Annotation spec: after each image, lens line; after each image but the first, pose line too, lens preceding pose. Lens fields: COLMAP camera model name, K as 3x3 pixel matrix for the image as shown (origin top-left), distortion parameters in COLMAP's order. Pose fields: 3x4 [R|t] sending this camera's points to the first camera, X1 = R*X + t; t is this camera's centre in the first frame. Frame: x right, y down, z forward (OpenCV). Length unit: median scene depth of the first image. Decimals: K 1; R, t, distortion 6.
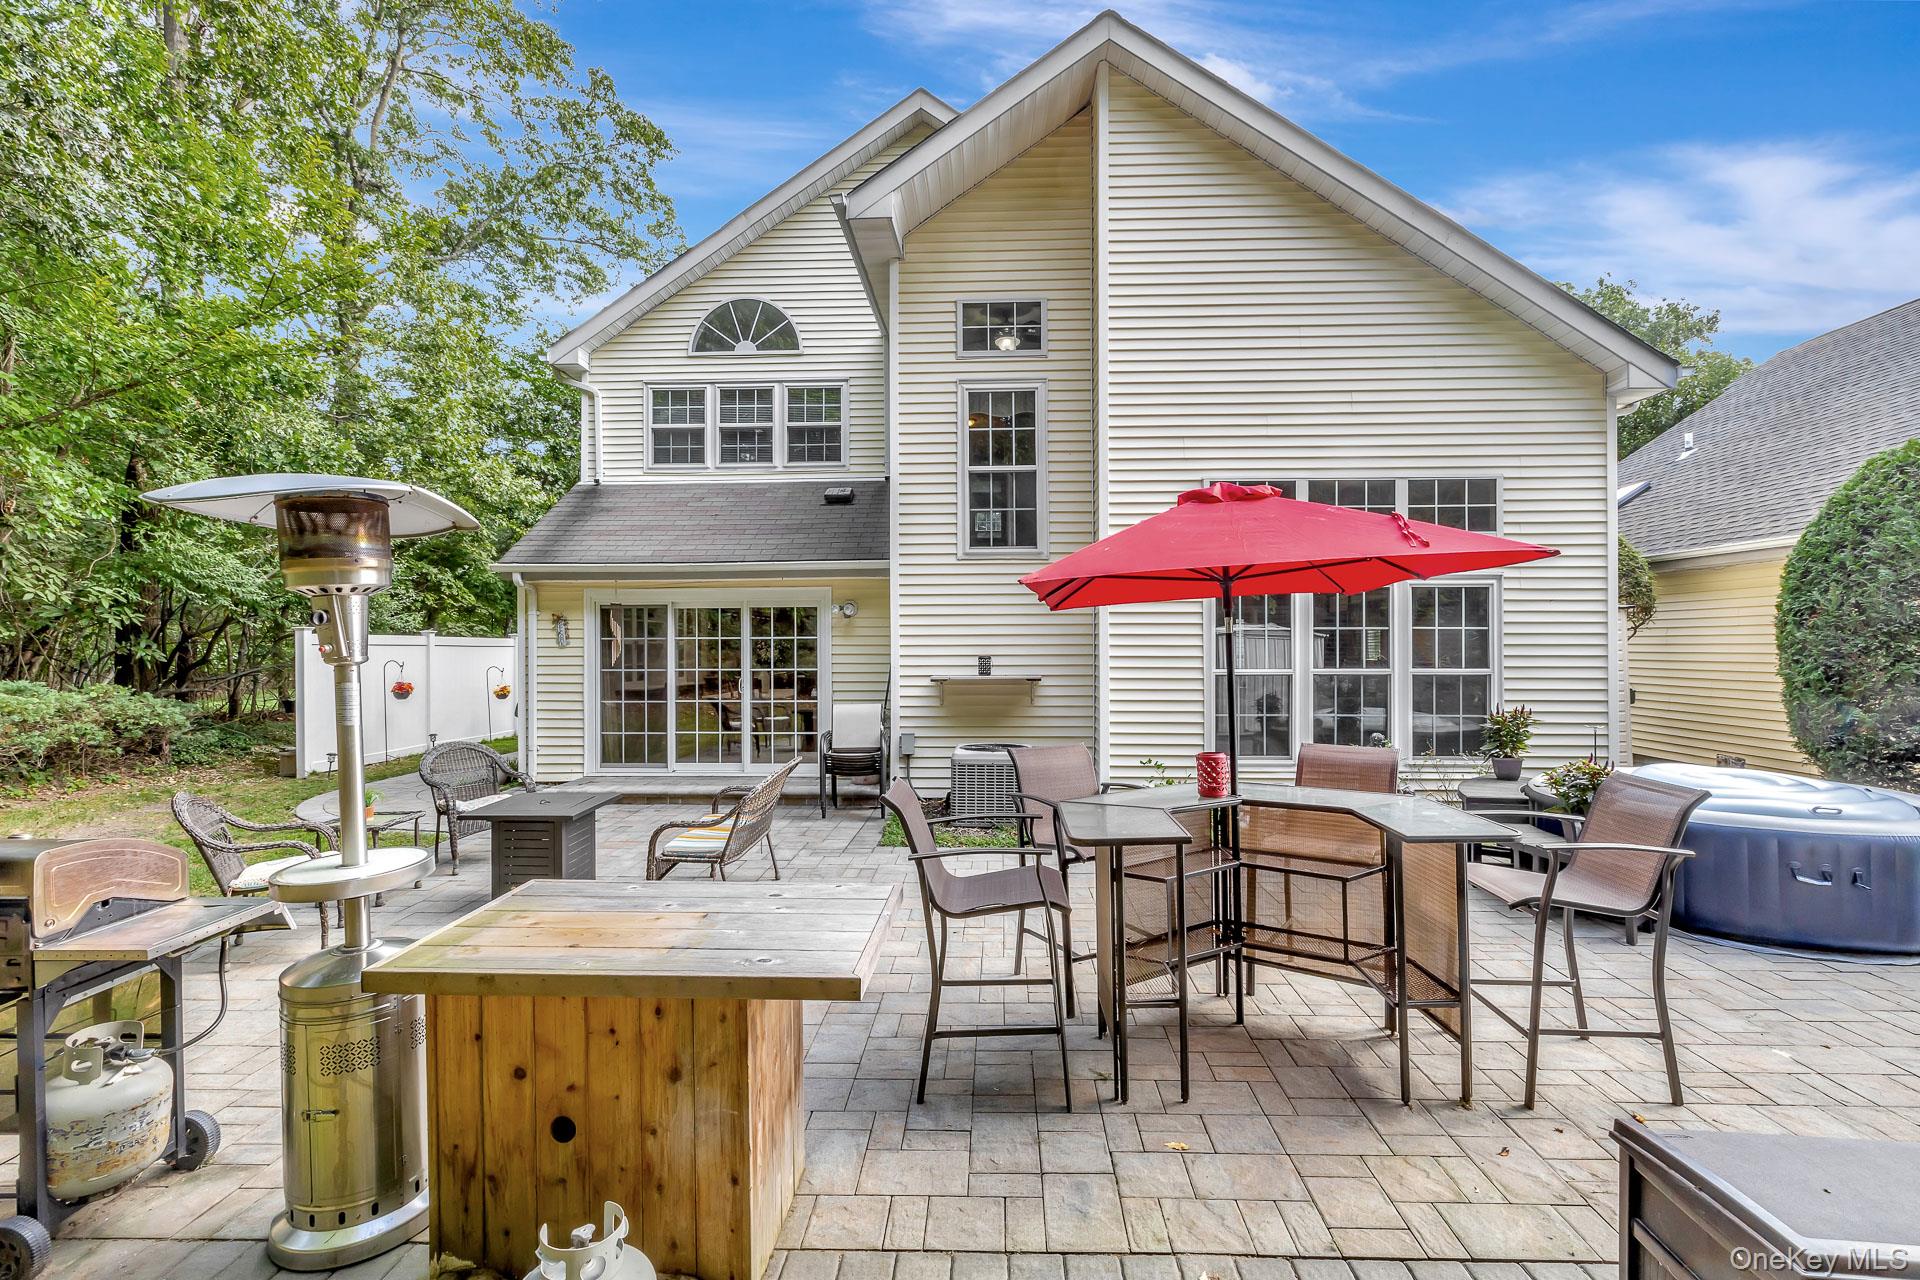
lens RADIAL K [[854.1, 0, 970.5], [0, 854.1, 637.0], [0, 0, 1]] dist [0.002121, -0.001504]
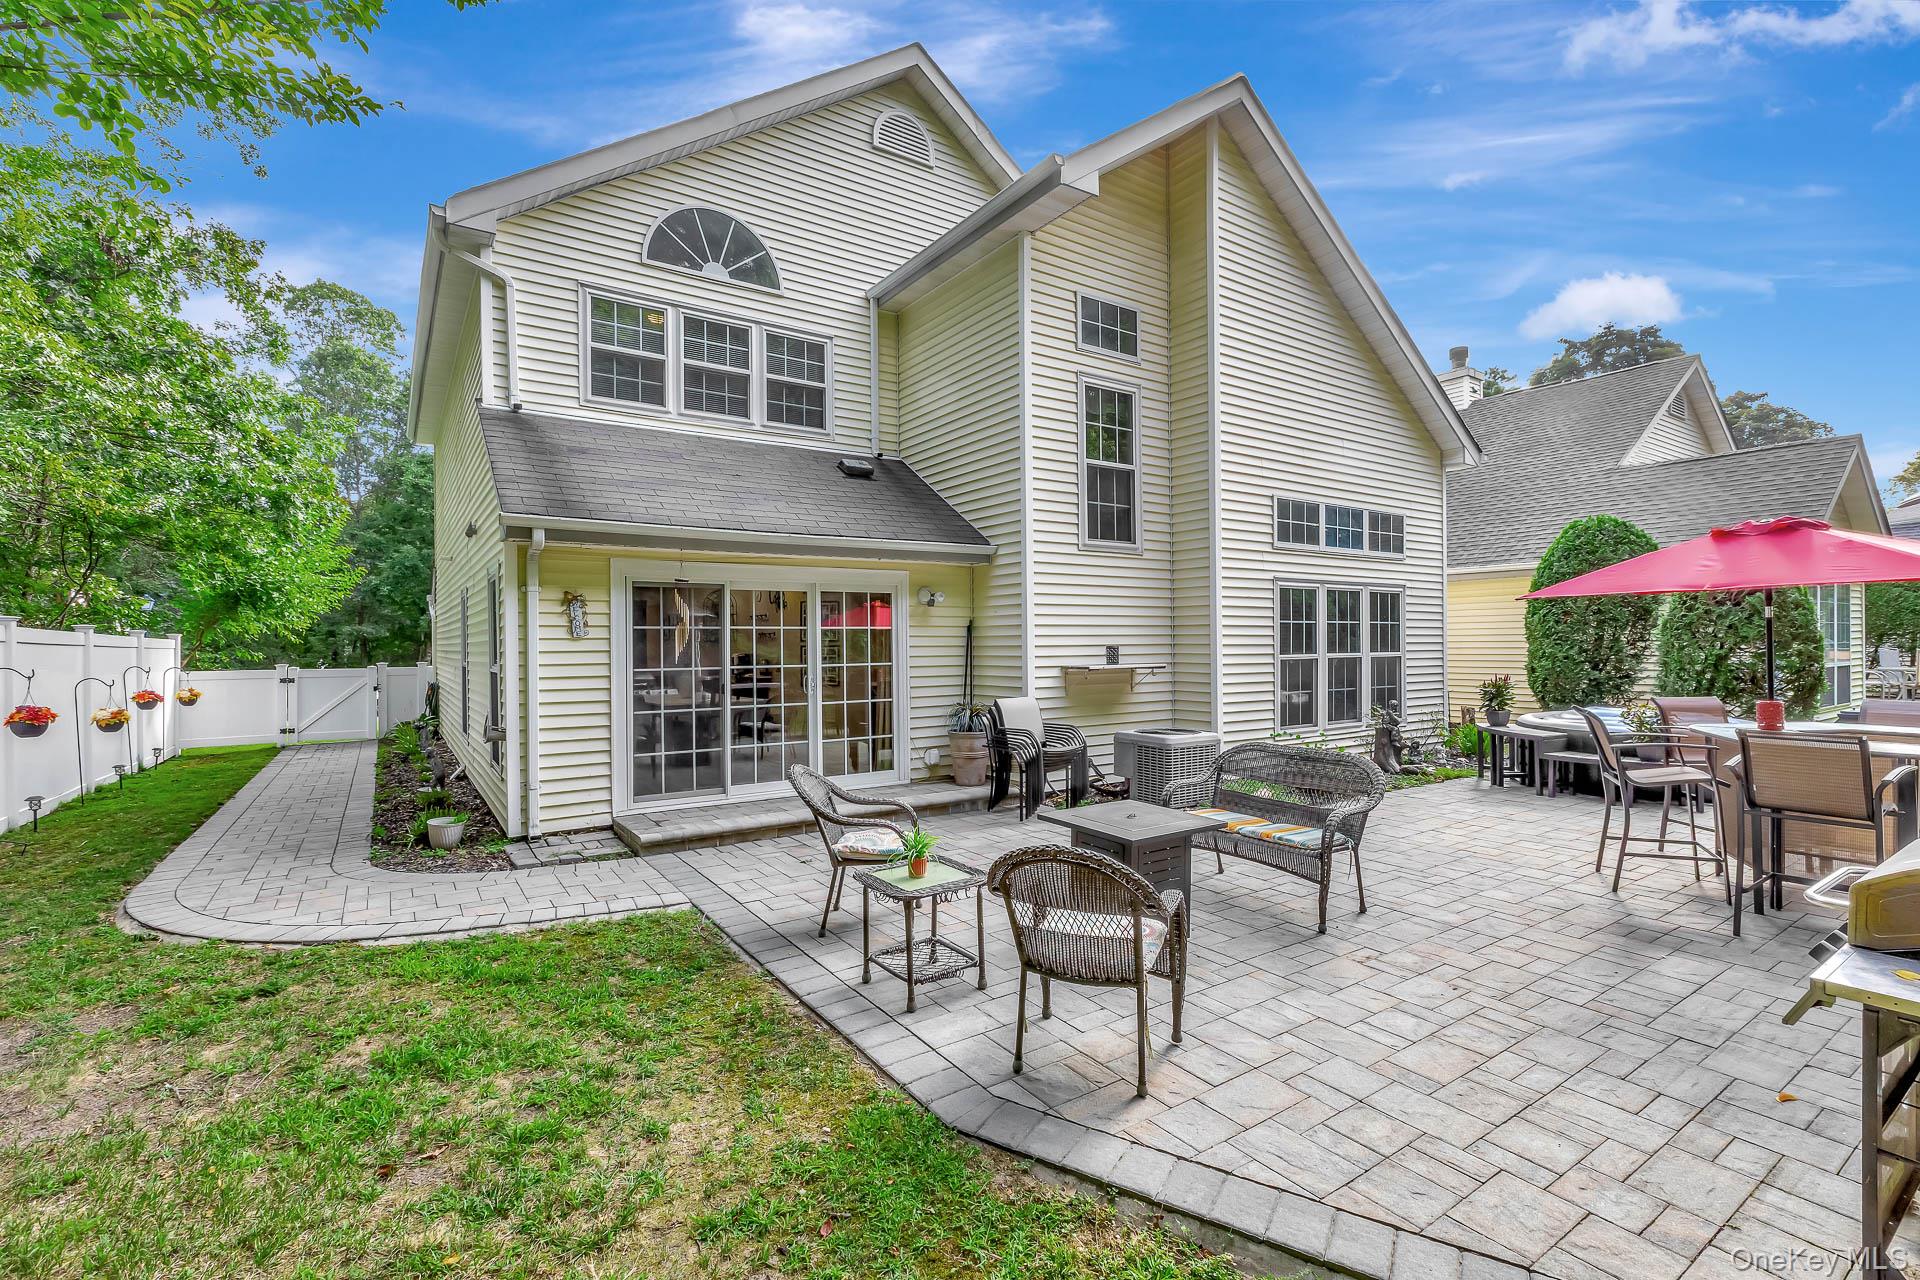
lens RADIAL K [[851.2, 0, 960.0], [0, 851.2, 640.0], [0, 0, 1]] dist [0.013855, -0.000223]
pose [[0.810346, -0.000753, 0.585952, -0.552843], [0.000878, 1.000000, 0.000071, 0.011367], [-0.585951, 0.000457, 0.810346, 0.208137]]
